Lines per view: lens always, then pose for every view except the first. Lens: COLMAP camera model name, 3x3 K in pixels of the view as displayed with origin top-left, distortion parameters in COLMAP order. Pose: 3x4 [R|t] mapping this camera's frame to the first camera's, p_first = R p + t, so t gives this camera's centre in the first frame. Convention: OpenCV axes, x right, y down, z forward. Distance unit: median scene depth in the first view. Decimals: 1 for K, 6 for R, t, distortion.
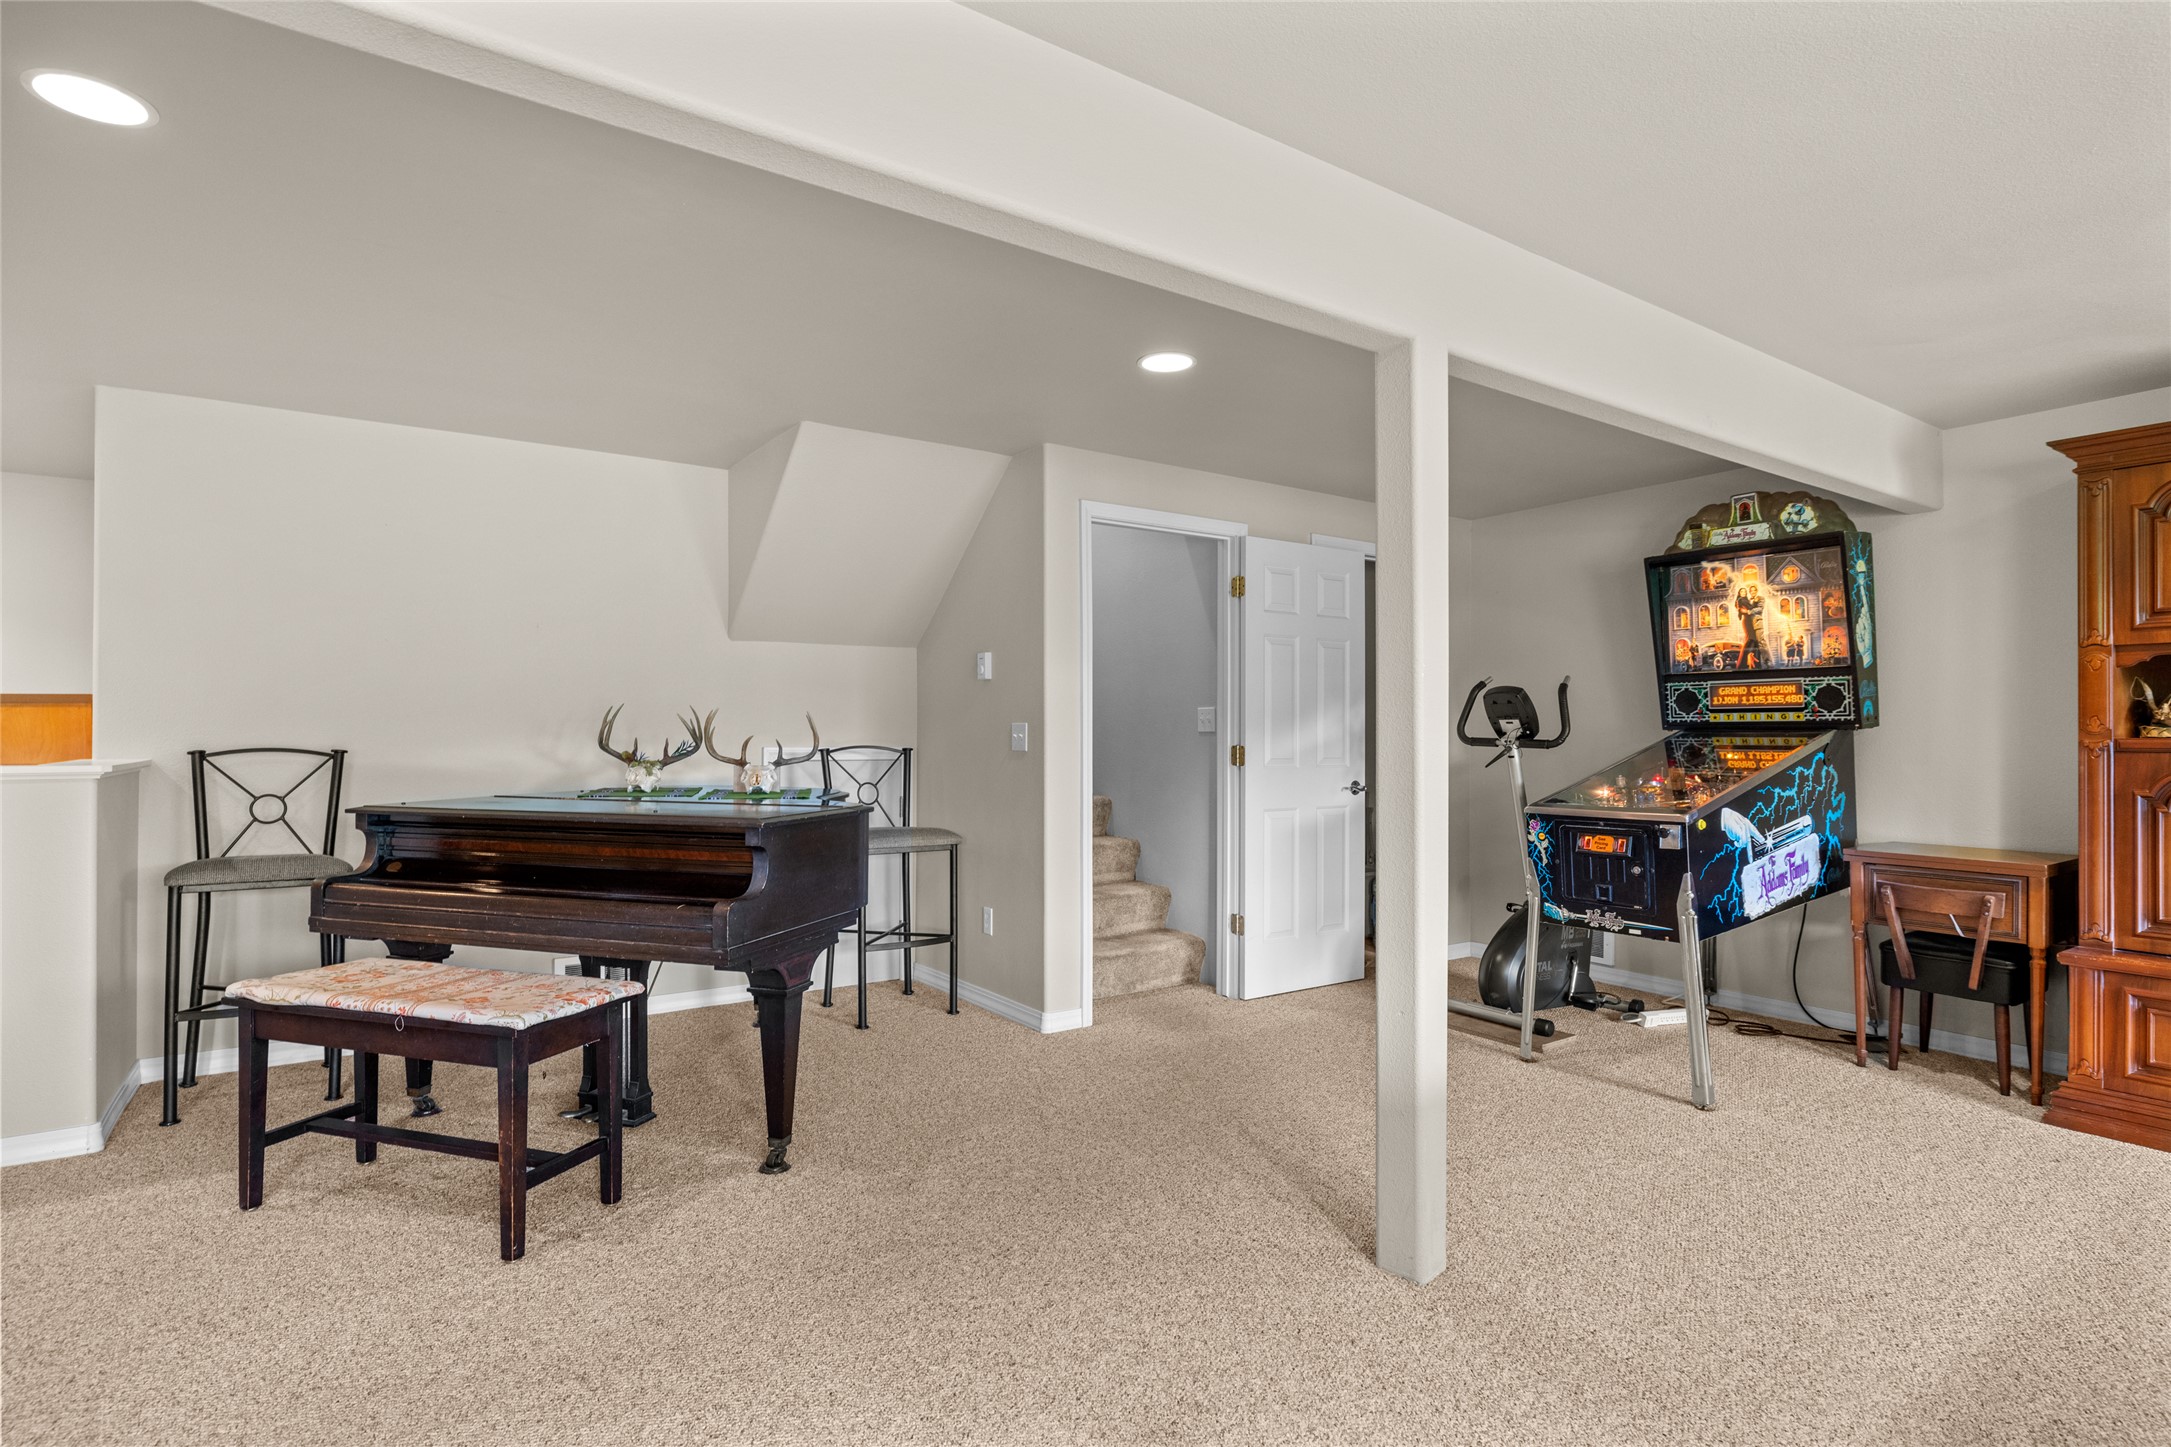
lens RADIAL K [[1084.7, 0, 1085.5], [0, 1084.7, 723.5], [0, 0, 1]] dist [-0.001801, 0.000531]
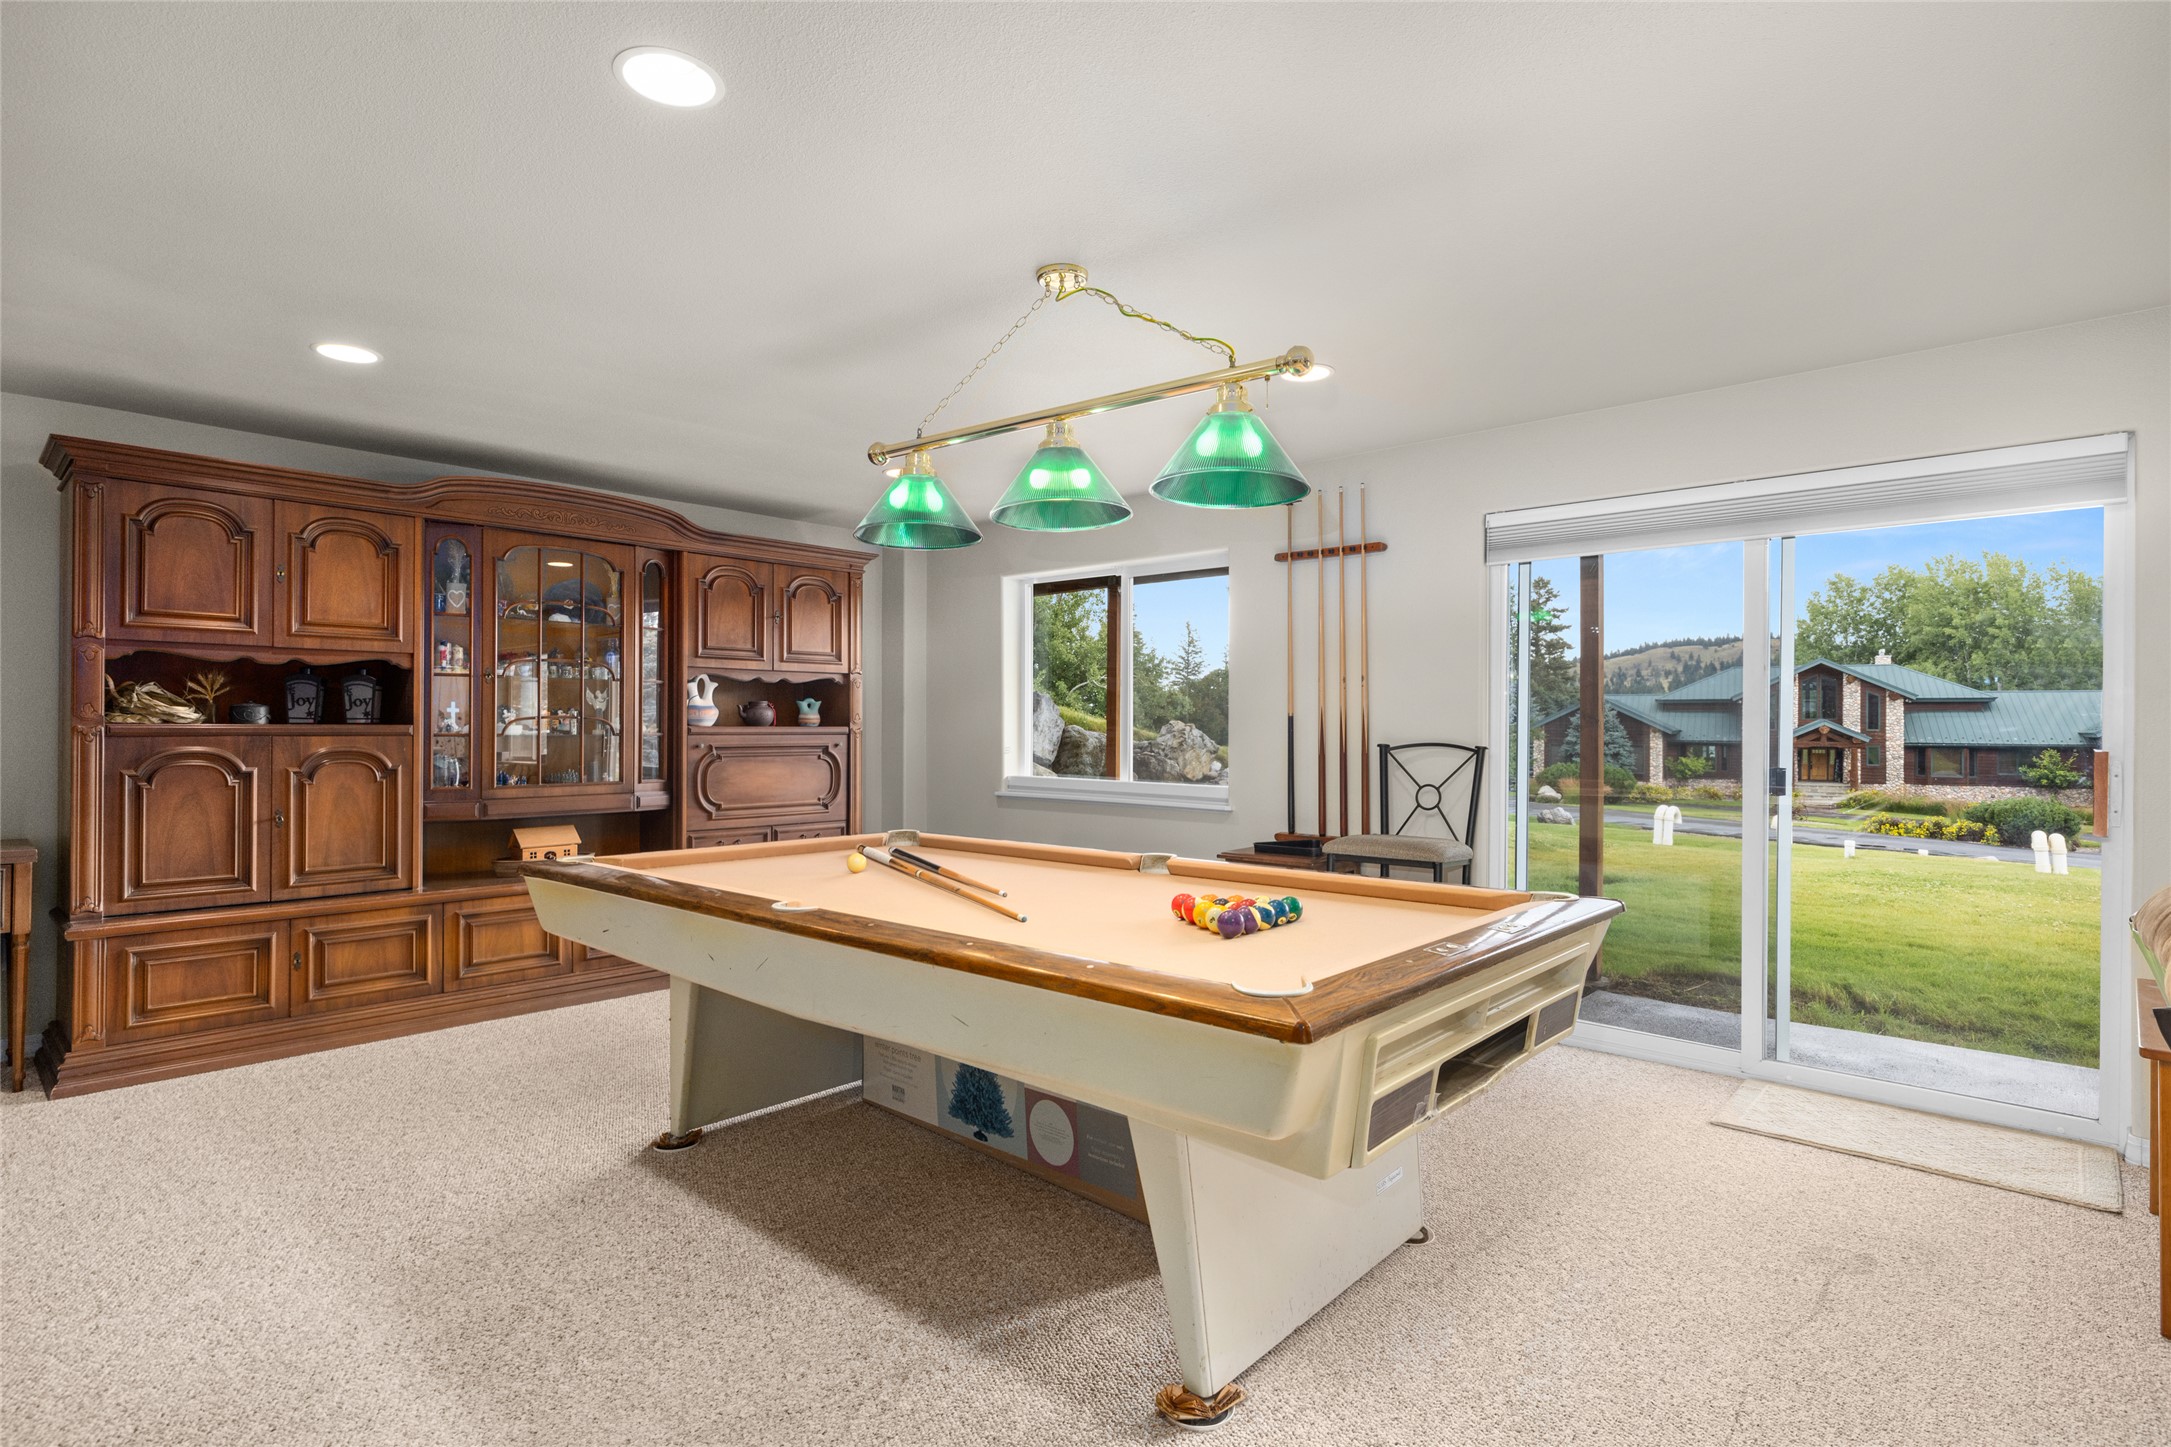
lens RADIAL K [[1084.7, 0, 1085.5], [0, 1084.7, 723.5], [0, 0, 1]] dist [-0.001801, 0.000531]
pose [[-0.221242, -0.000928, 0.975218, -0.283708], [-0.012798, 0.999916, -0.001952, 0.002155], [-0.975135, -0.012912, -0.221236, 0.240022]]
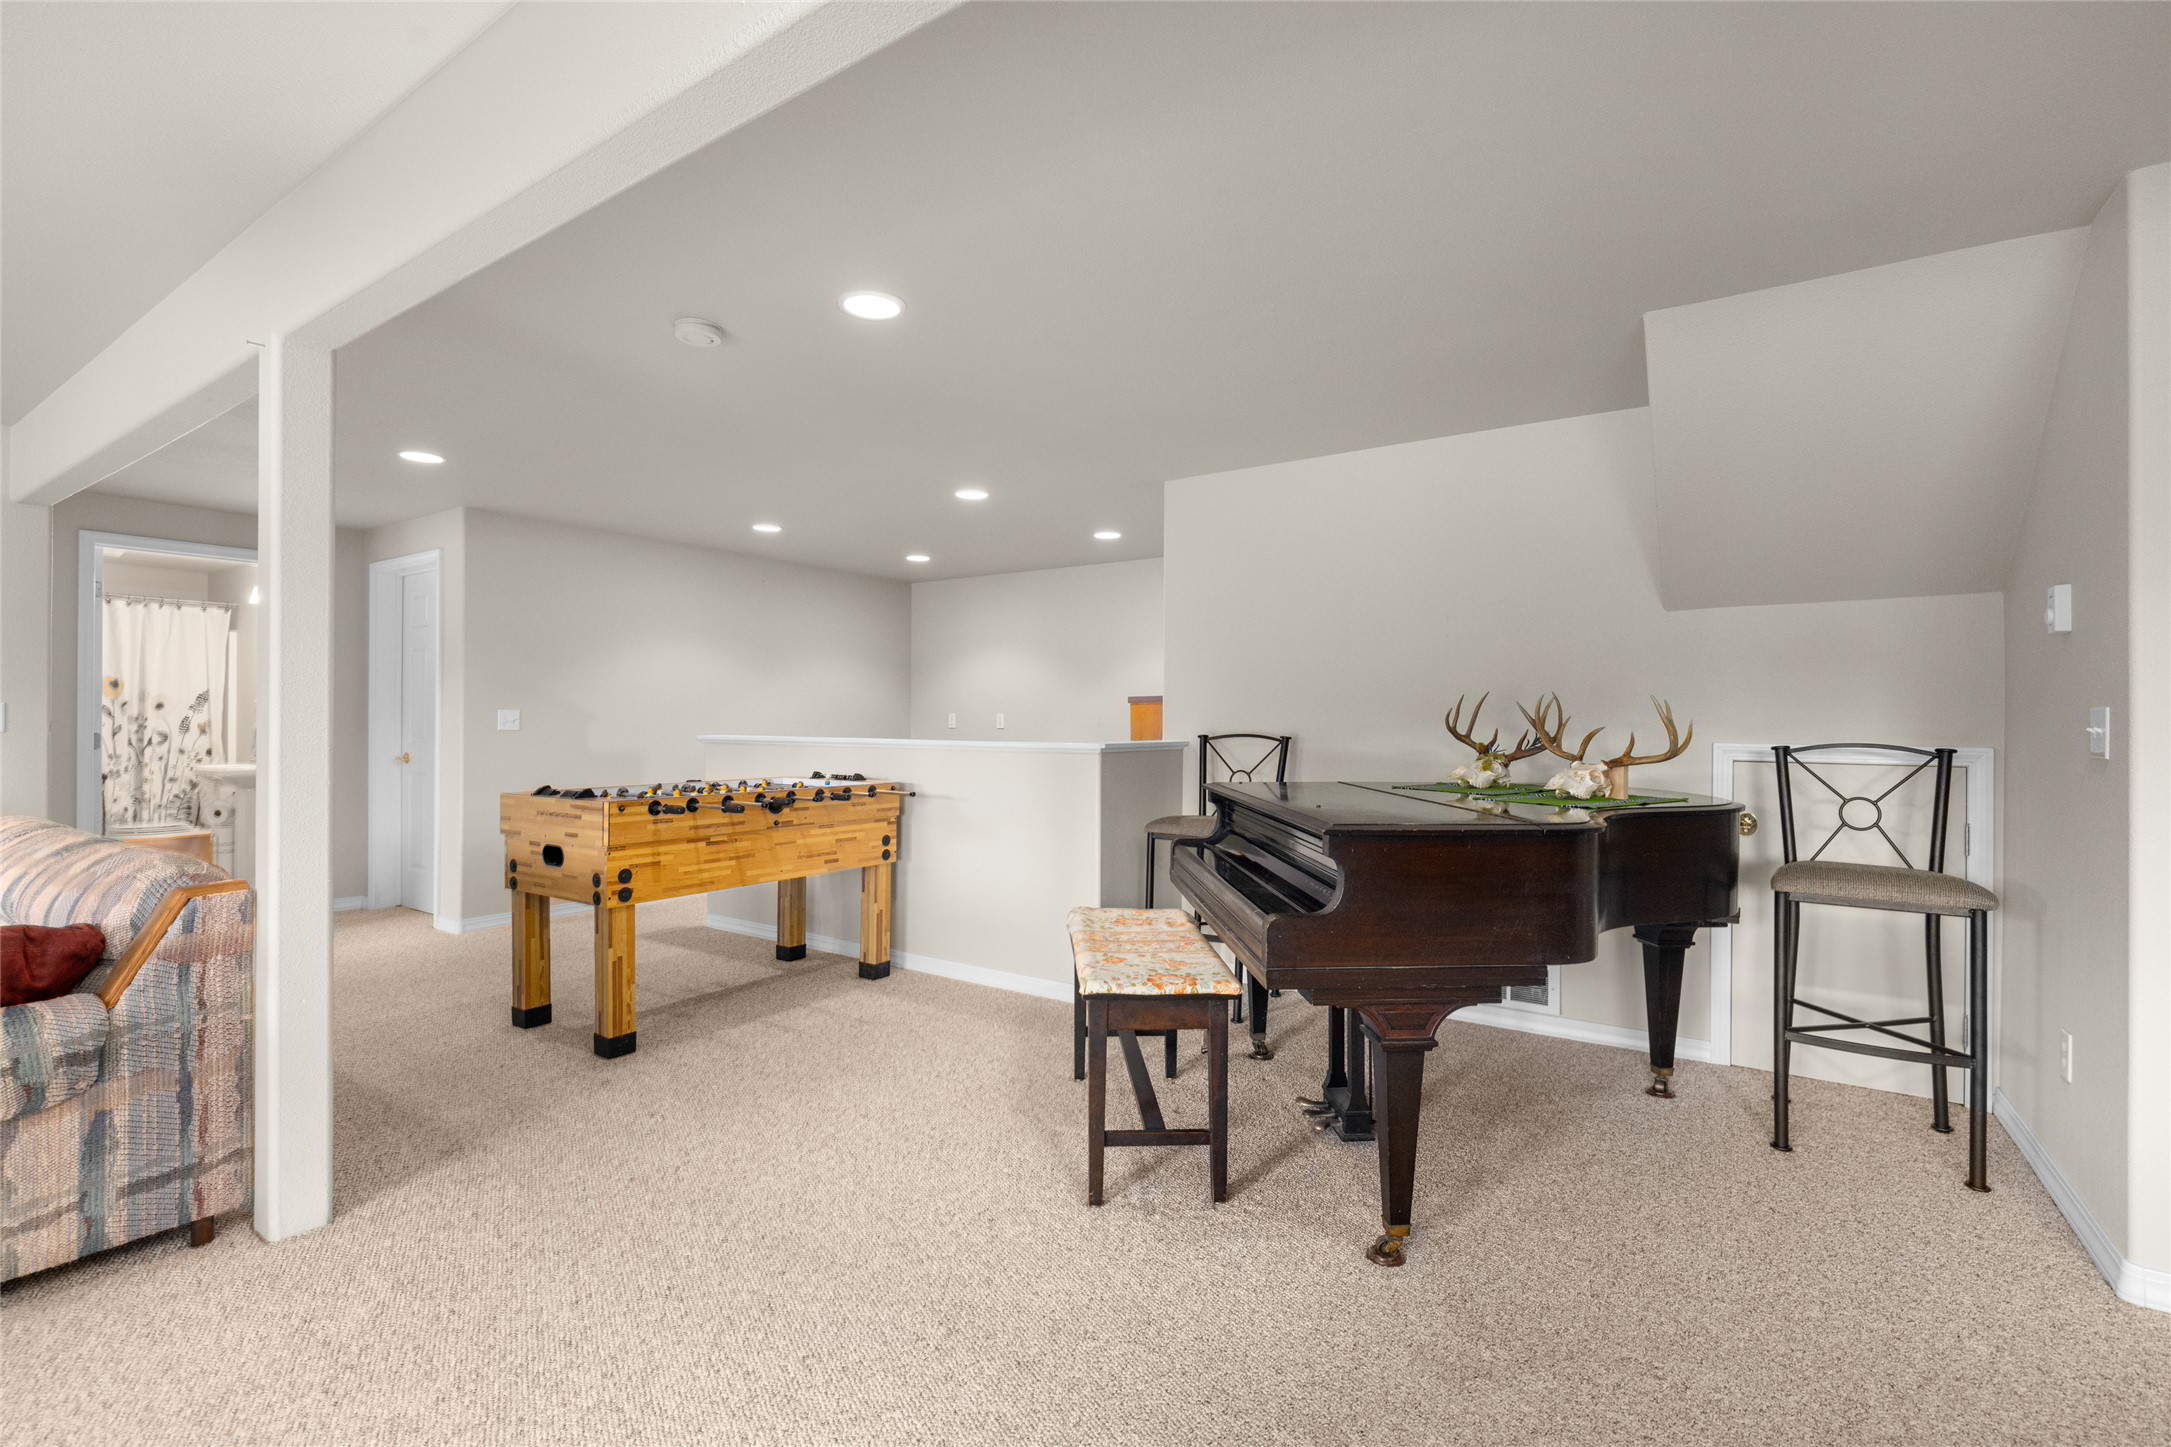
lens RADIAL K [[970.9, 0, 1090.4], [0, 970.9, 720.9], [0, 0, 1]] dist [-0.000086, 0.000332]
pose [[0.368841, 0.000129, -0.929492, 0.235192], [0.000696, 1.000000, 0.000416, 0.006486], [0.929492, -0.000801, 0.368841, 0.401584]]
